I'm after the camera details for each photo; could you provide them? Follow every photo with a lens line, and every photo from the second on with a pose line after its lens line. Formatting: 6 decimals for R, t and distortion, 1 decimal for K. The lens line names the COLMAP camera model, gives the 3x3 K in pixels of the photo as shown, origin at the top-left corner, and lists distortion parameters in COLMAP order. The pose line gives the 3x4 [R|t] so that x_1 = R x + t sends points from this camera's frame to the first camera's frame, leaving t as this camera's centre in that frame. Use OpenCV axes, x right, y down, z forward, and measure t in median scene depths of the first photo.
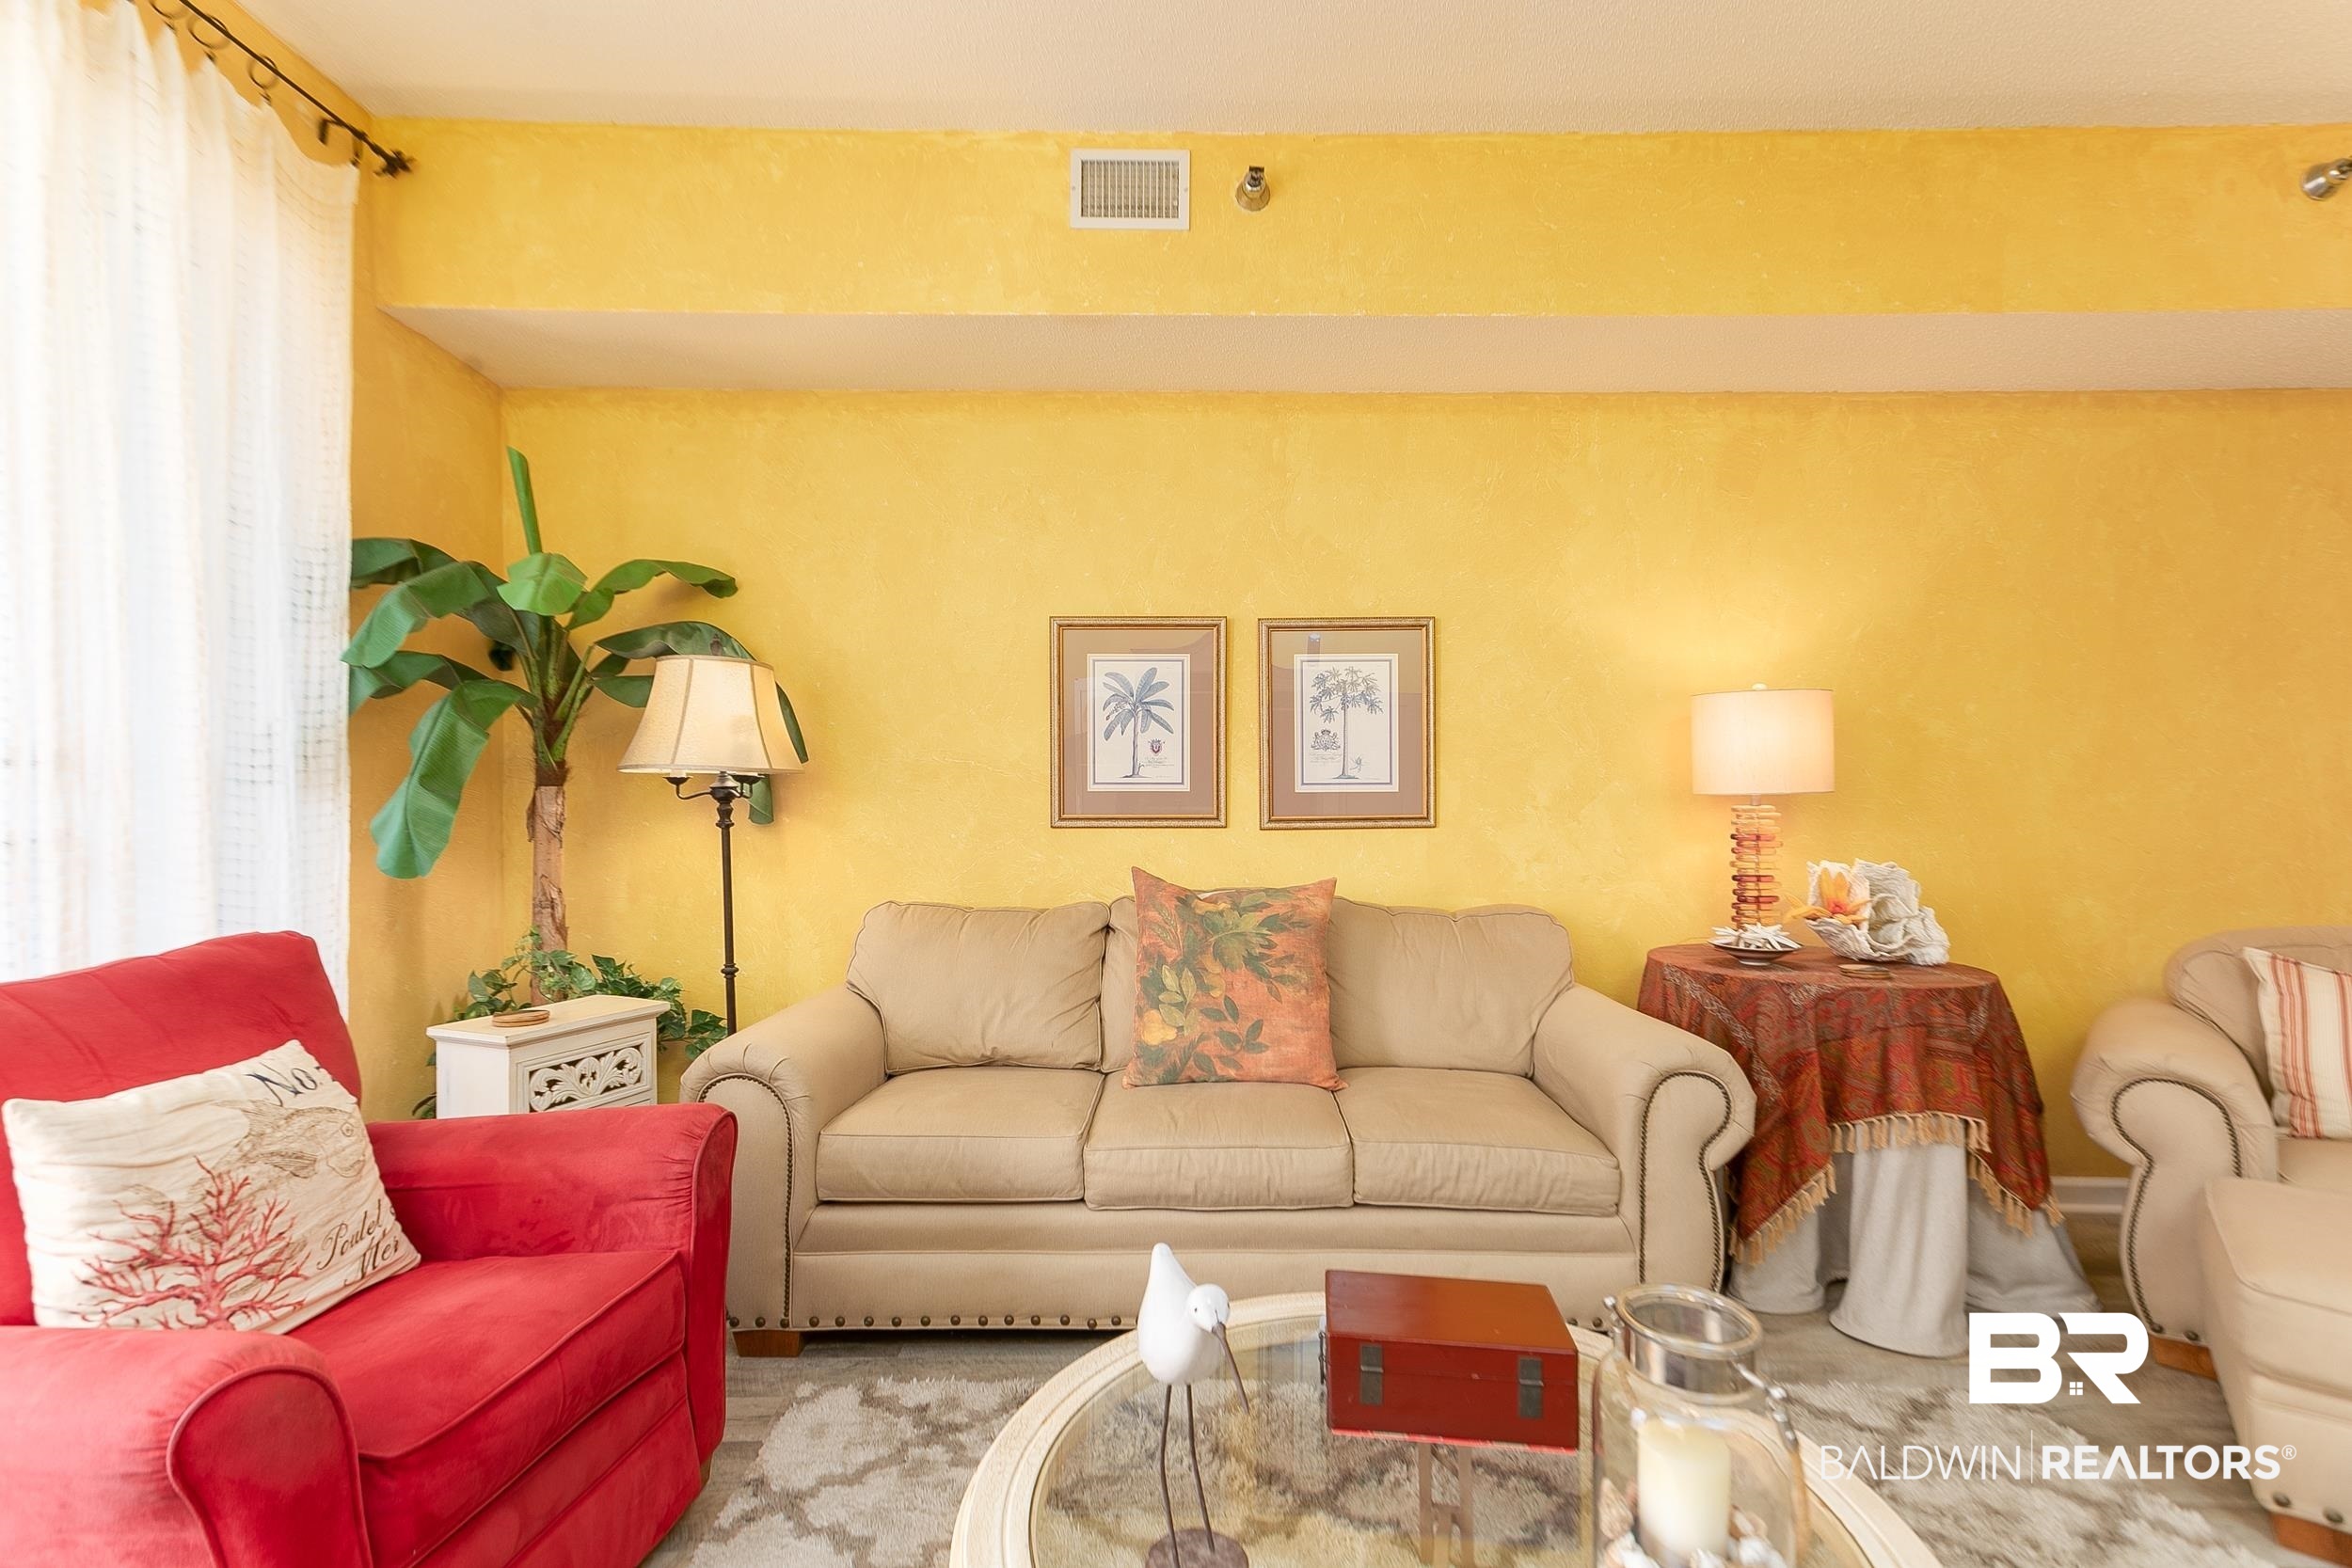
lens RADIAL K [[1108.4, 0, 1185.4], [0, 1108.4, 798.0], [0, 0, 1]] dist [0.034484, 0.000601]
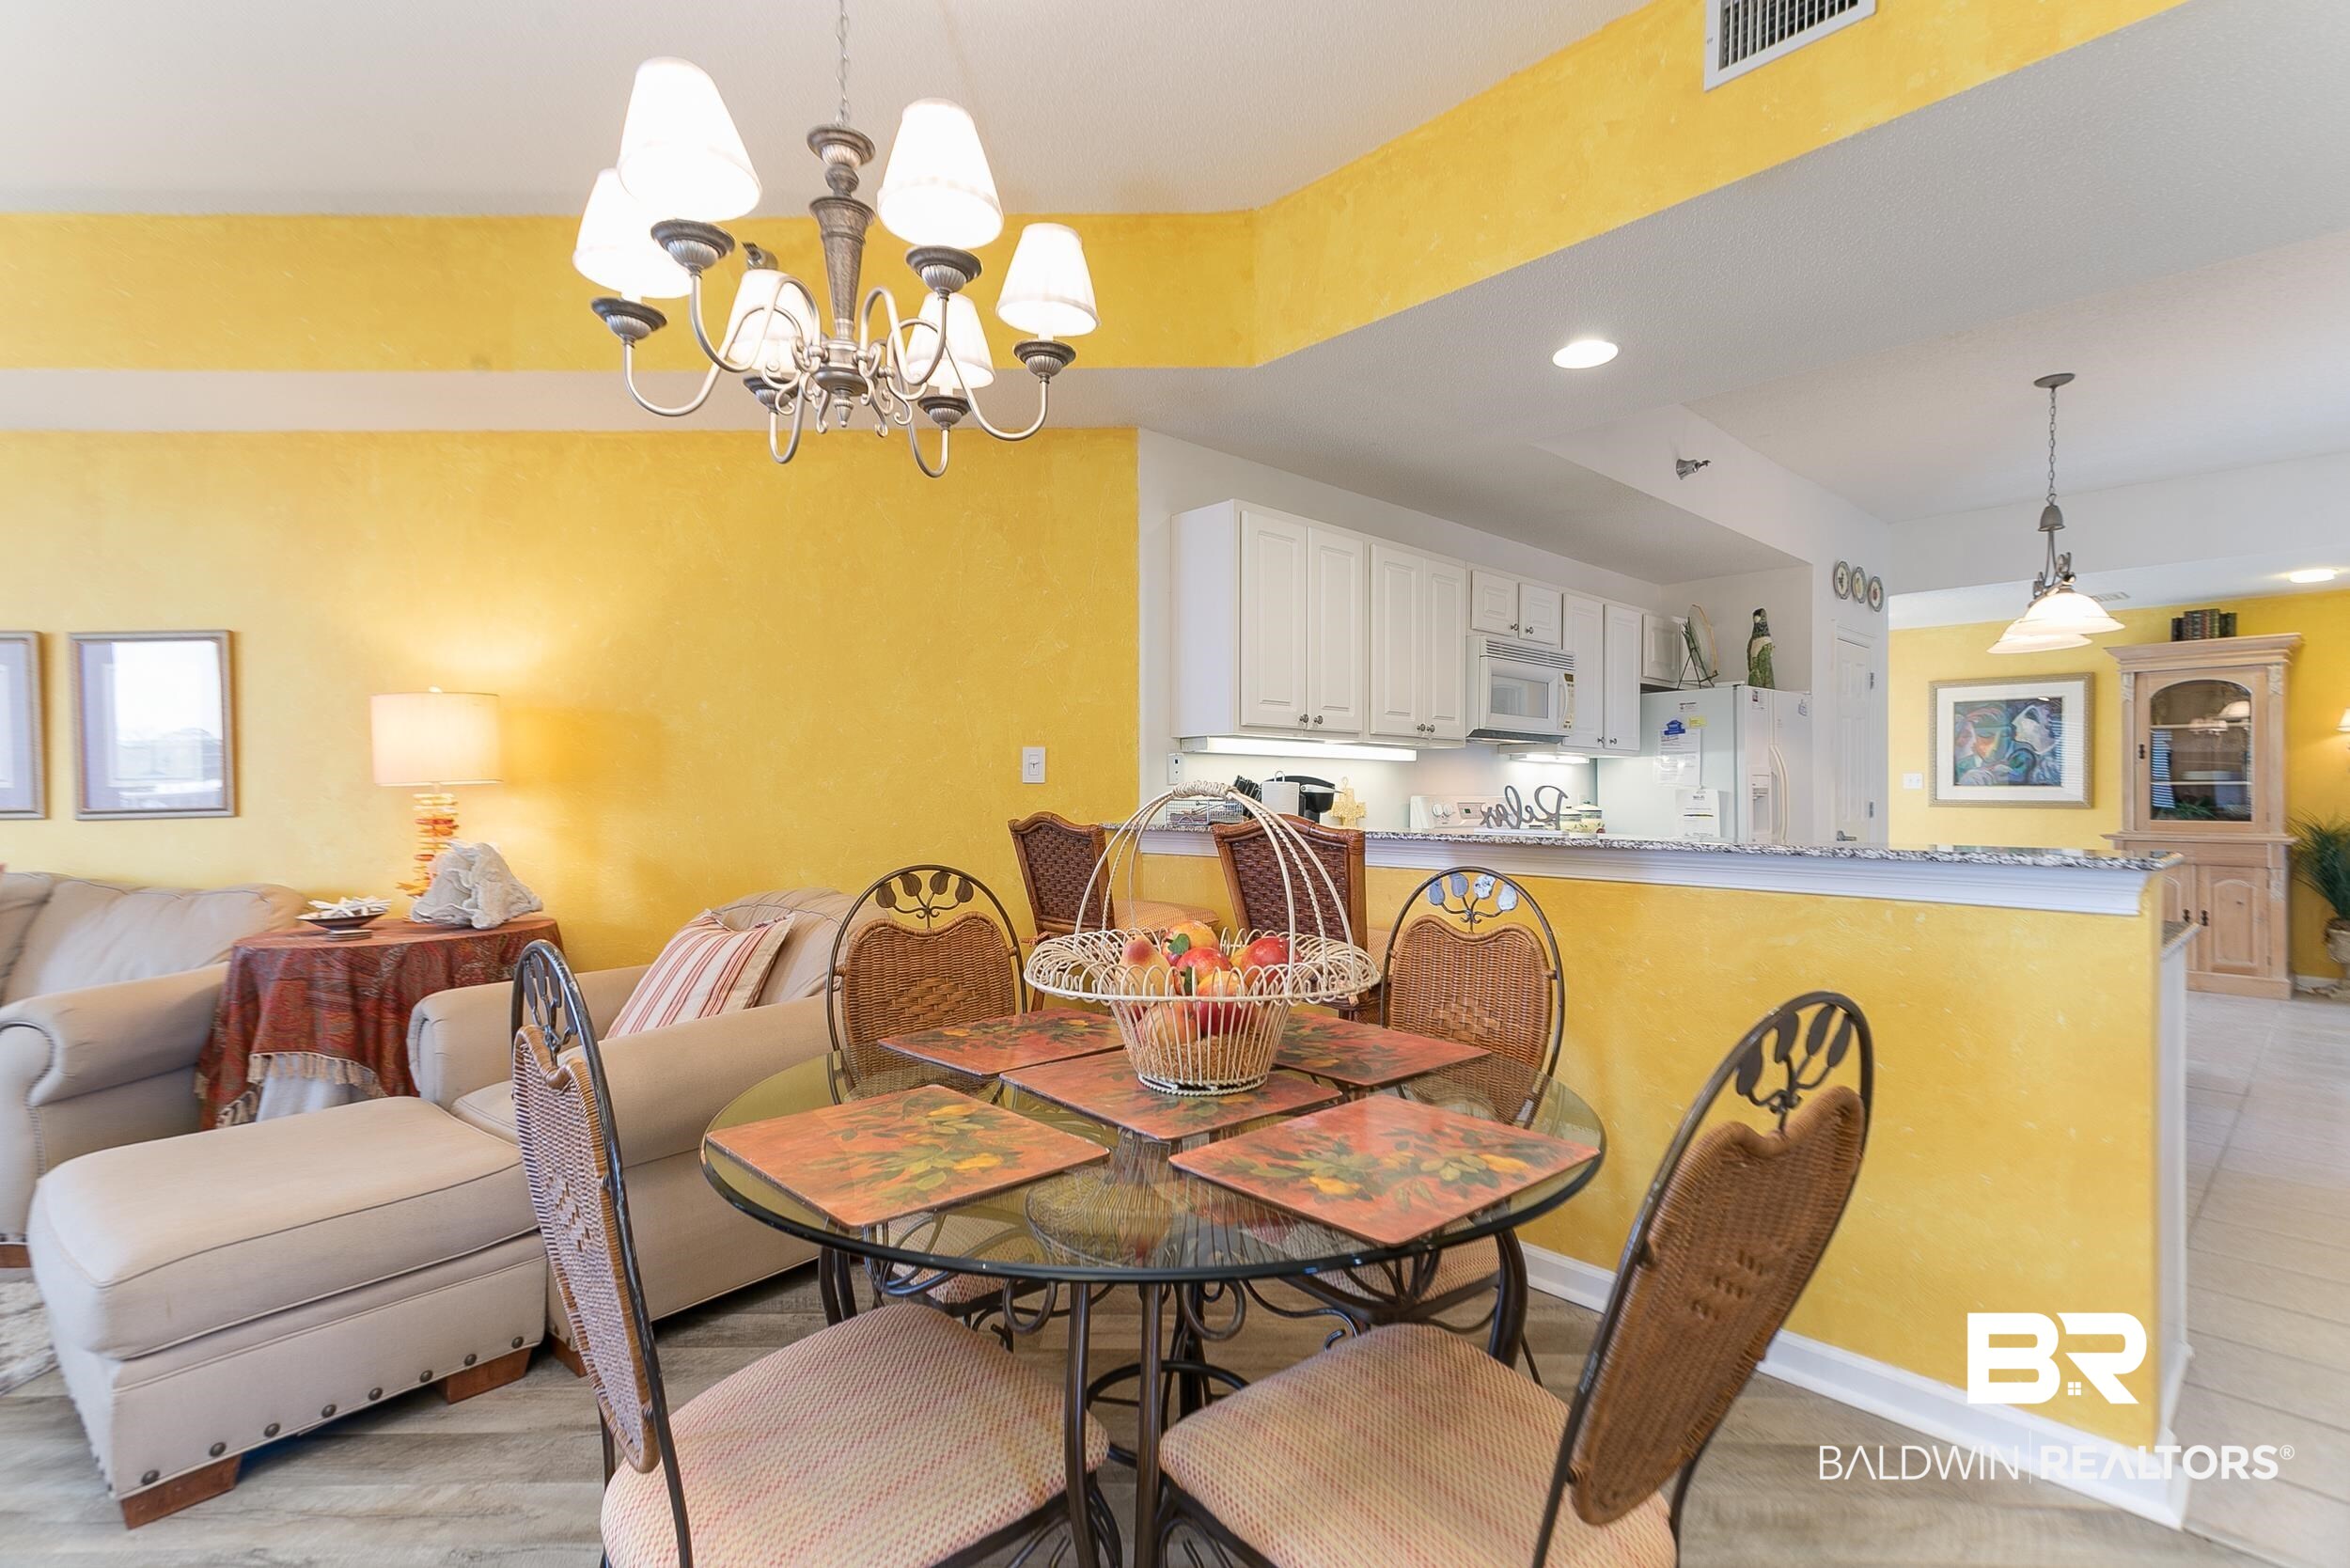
lens RADIAL K [[1095.3, 0, 1179.8], [0, 1095.3, 792.7], [0, 0, 1]] dist [0.028808, 0.000825]
pose [[0.999554, -0.011421, -0.027587, 1.437580], [0.011435, 0.999935, 0.000374, 0.014440], [0.027580, -0.000690, 0.999619, -0.130142]]
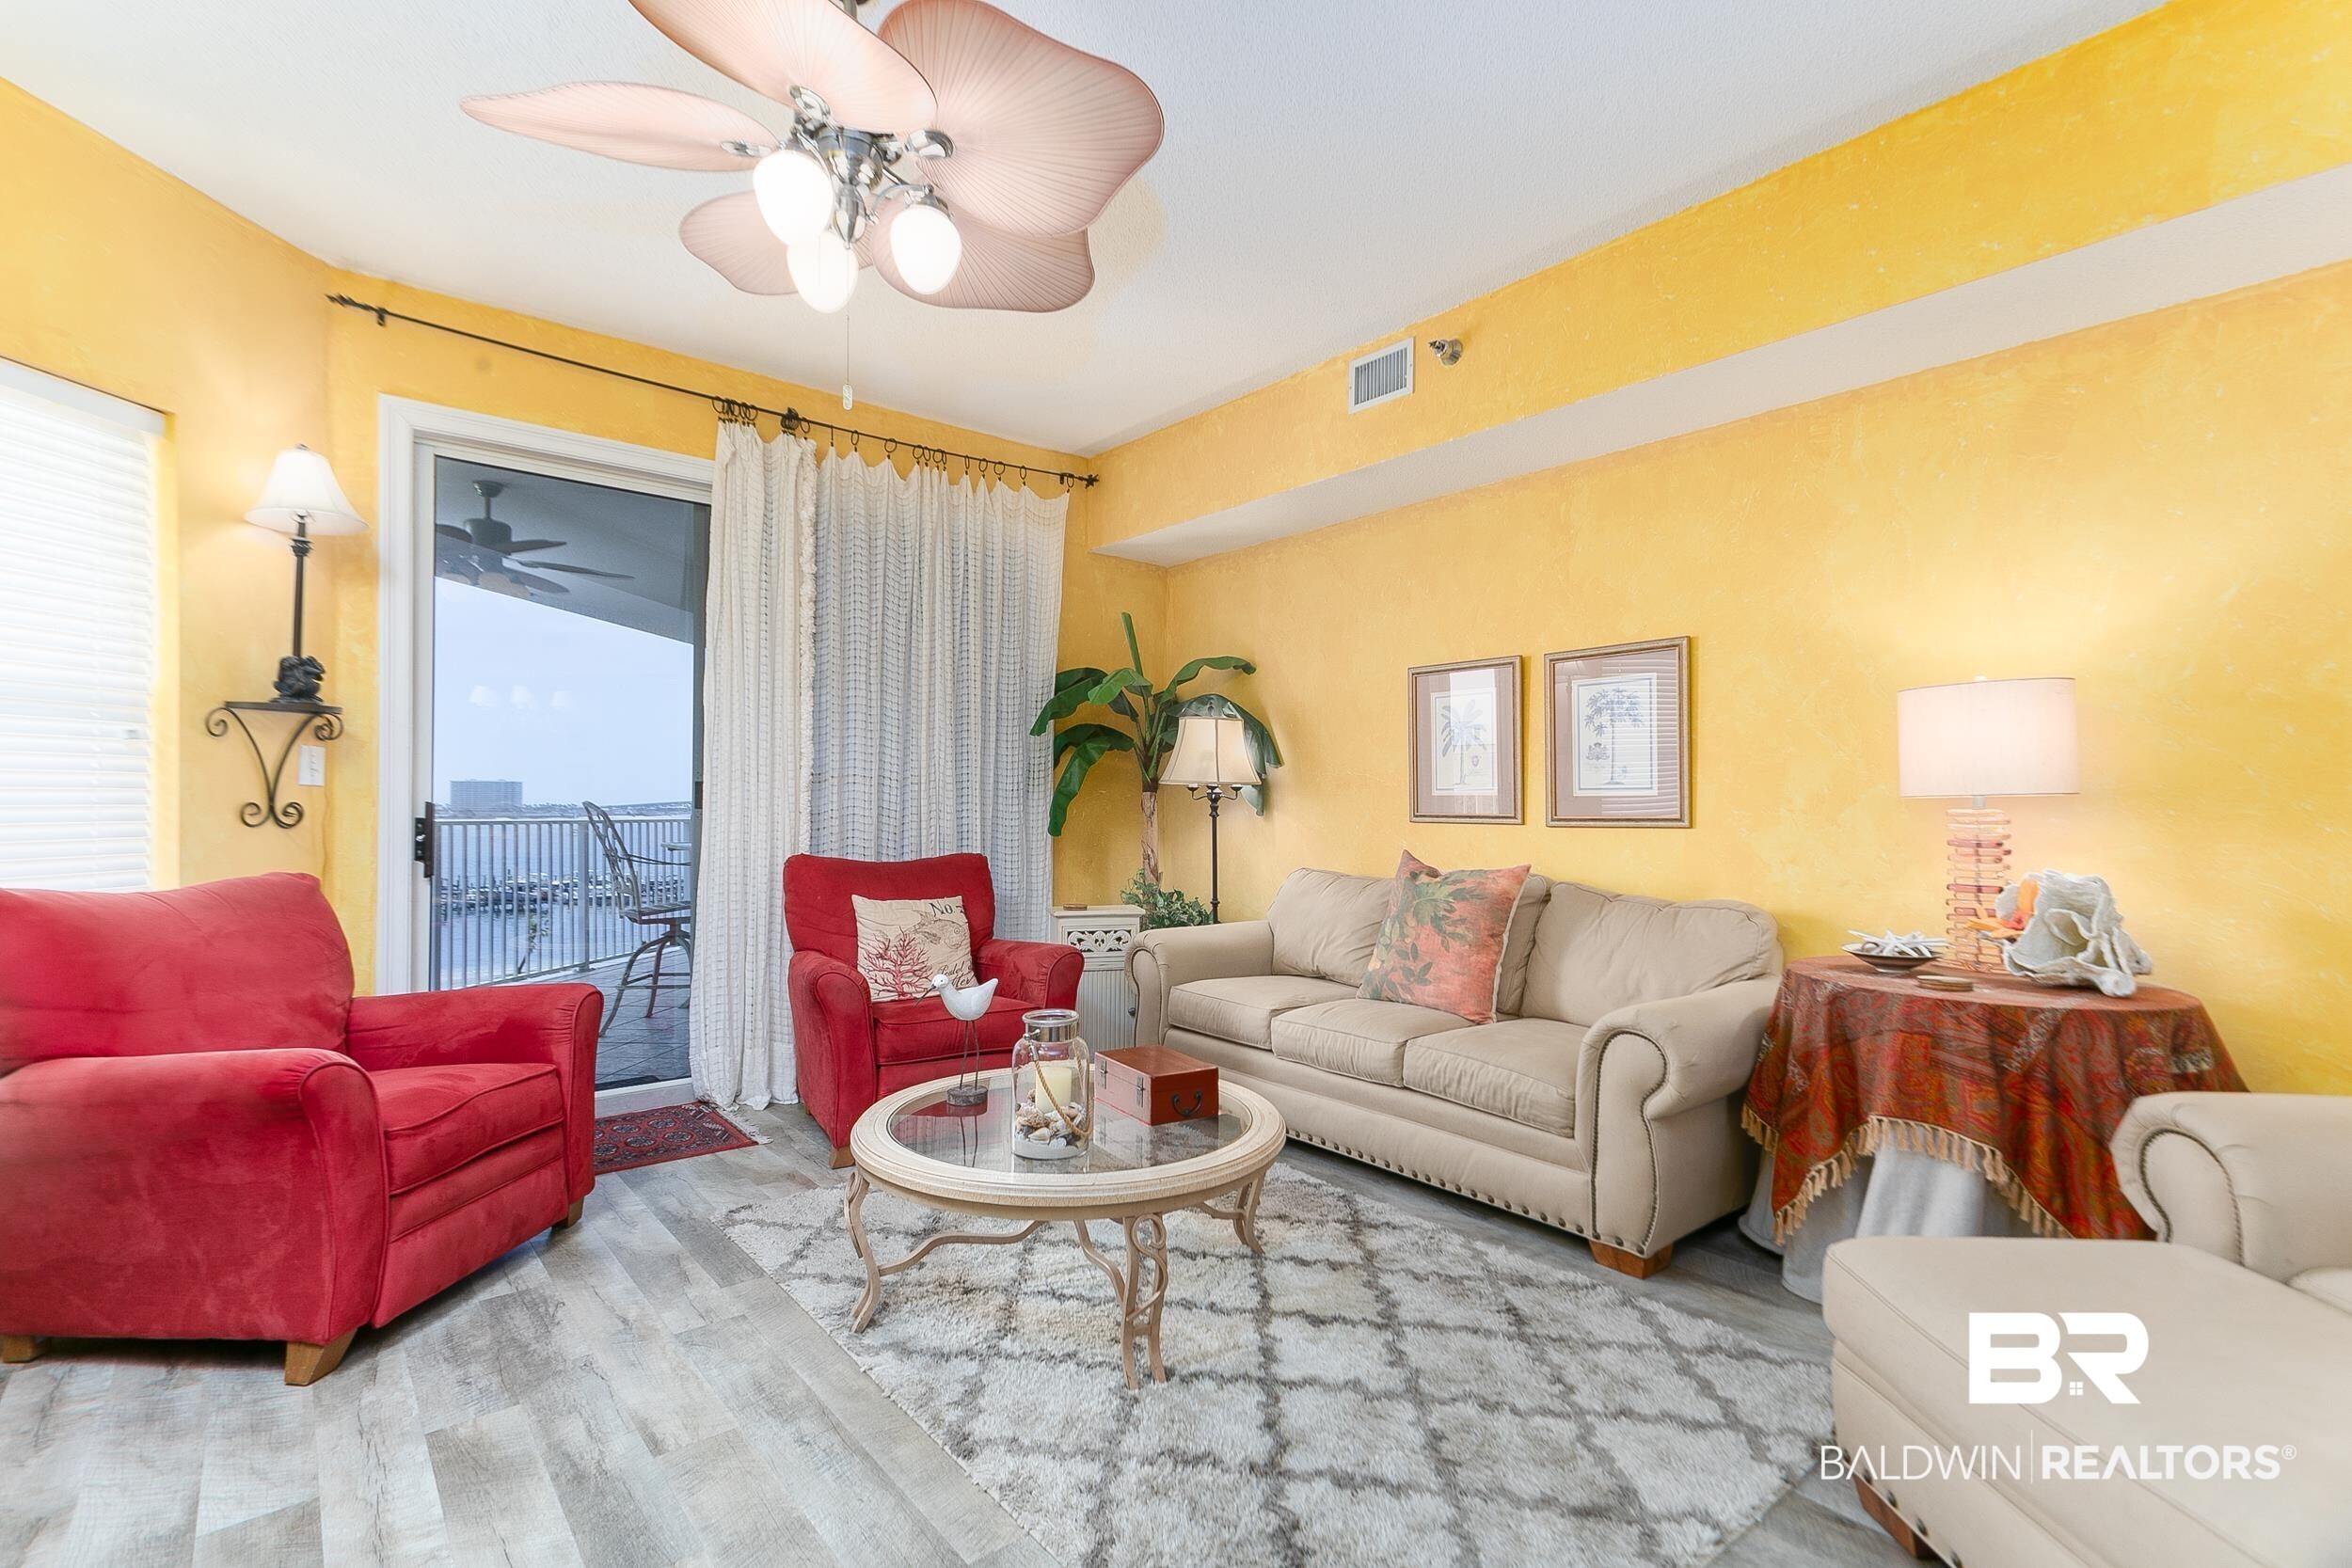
lens RADIAL K [[1096.1, 0, 1180.8], [0, 1096.1, 792.7], [0, 0, 1]] dist [0.028808, 0.000825]
pose [[0.633759, -0.003837, -0.773521, 0.881740], [-0.008078, 0.999900, -0.011578, 0.009664], [0.773488, 0.013586, 0.633665, -0.088458]]
